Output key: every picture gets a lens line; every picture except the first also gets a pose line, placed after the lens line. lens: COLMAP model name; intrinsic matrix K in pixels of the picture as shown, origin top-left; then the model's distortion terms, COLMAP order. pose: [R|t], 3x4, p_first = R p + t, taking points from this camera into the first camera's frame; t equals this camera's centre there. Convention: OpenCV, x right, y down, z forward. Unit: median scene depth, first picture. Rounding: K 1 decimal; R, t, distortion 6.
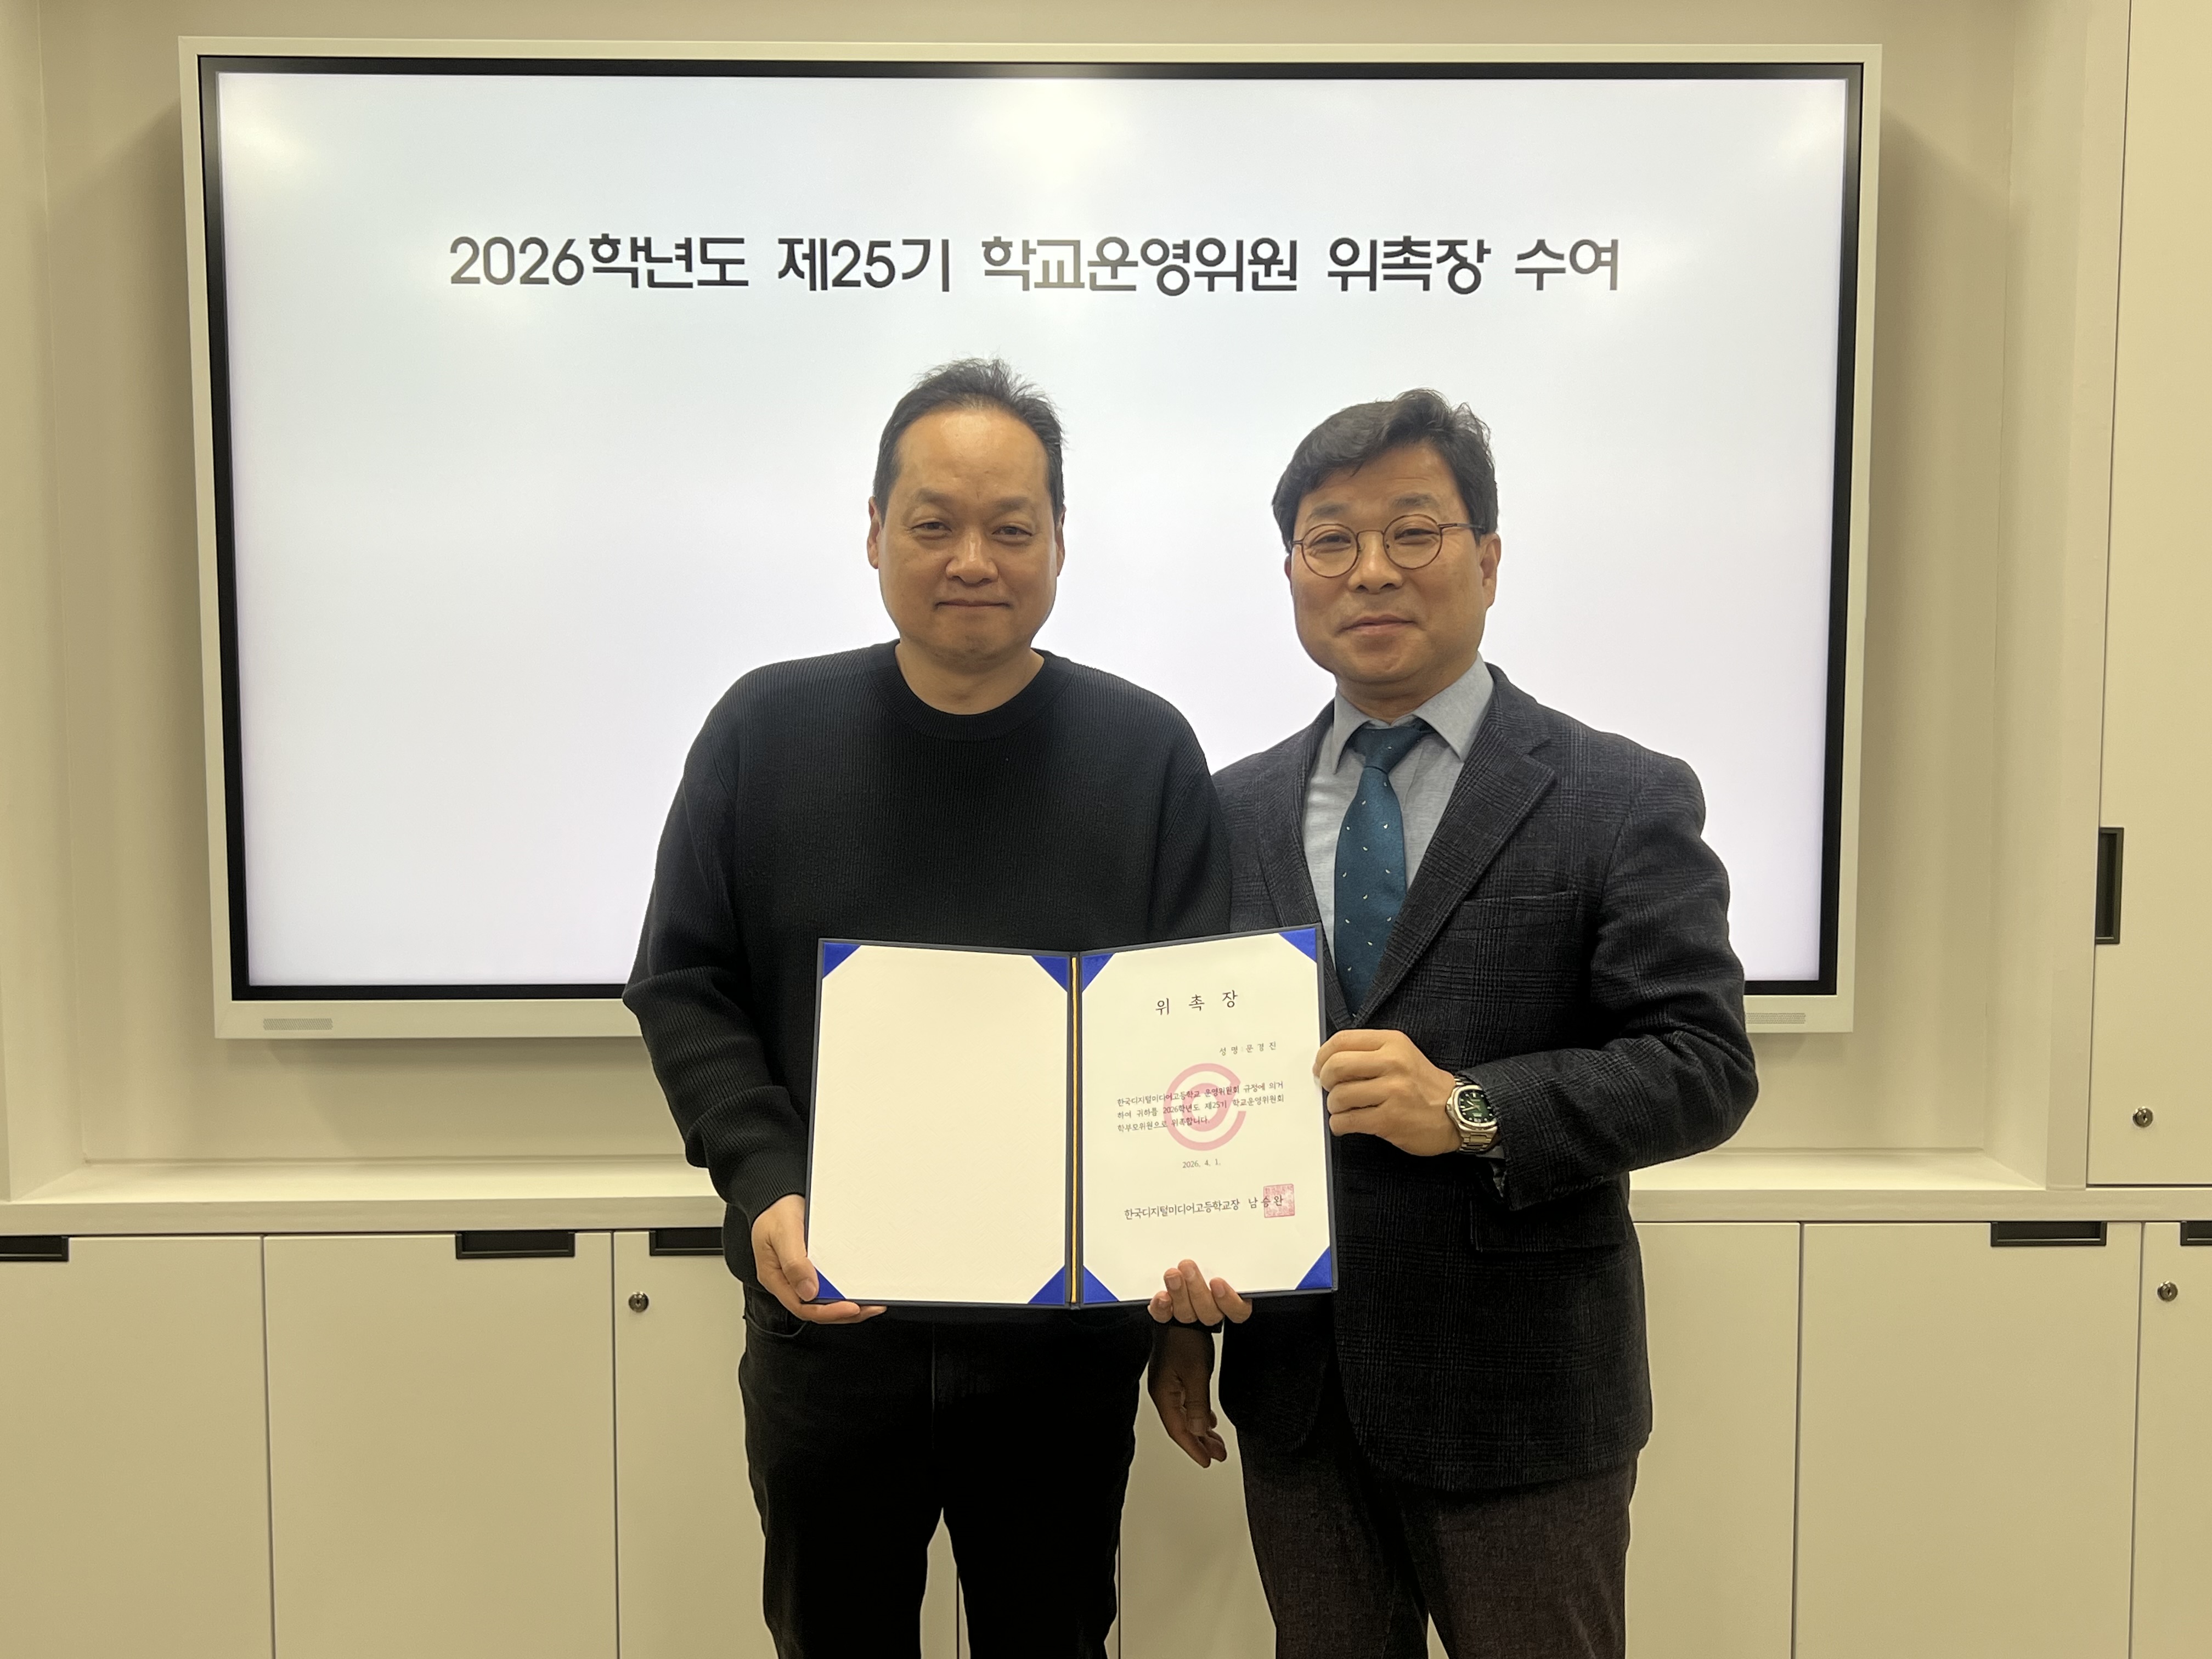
lens RADIAL K [[2091.1, 0, 1127.9], [0, 2091.1, 784.1], [0, 0, 1]] dist [0.010614, 0.000000]
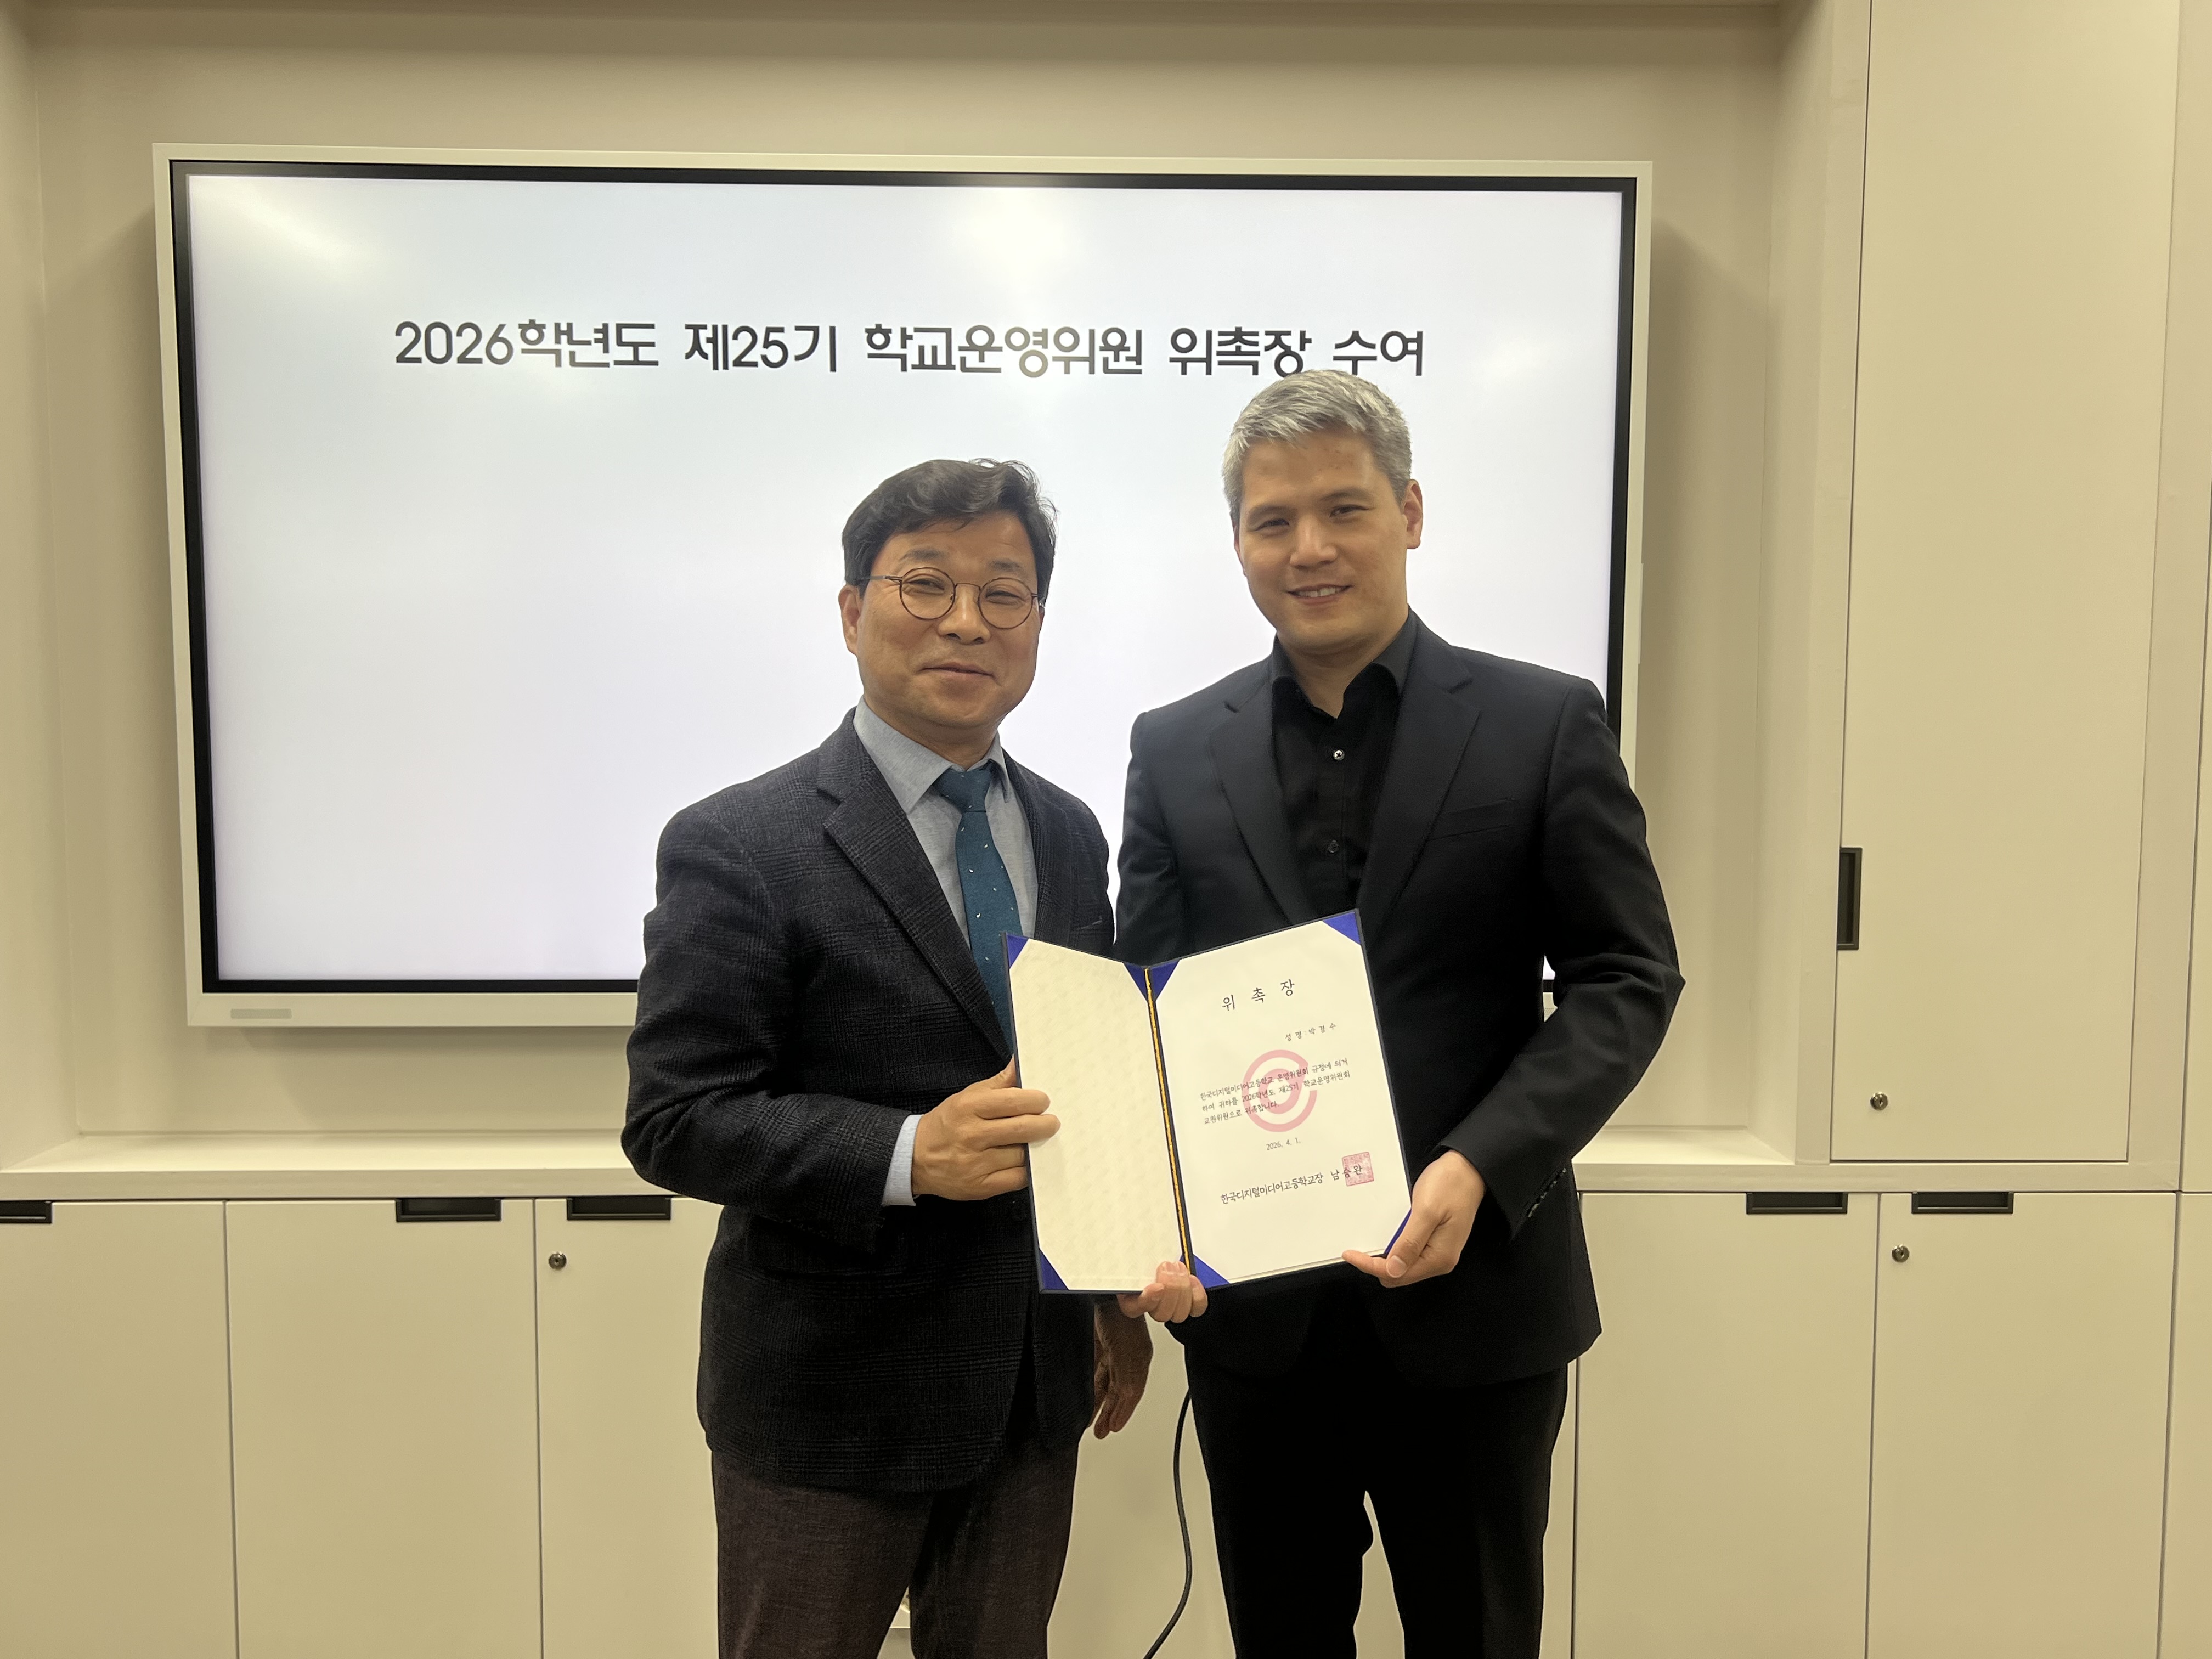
lens RADIAL K [[1830.2, 0, 1221.6], [0, 1830.2, 800.9], [0, 0, 1]] dist [0.014417, -0.025439]
pose [[0.999946, 0.004779, 0.009208, 0.116106], [-0.004753, 0.999985, -0.002834, -0.000483], [-0.009222, 0.002790, 0.999954, 0.002306]]
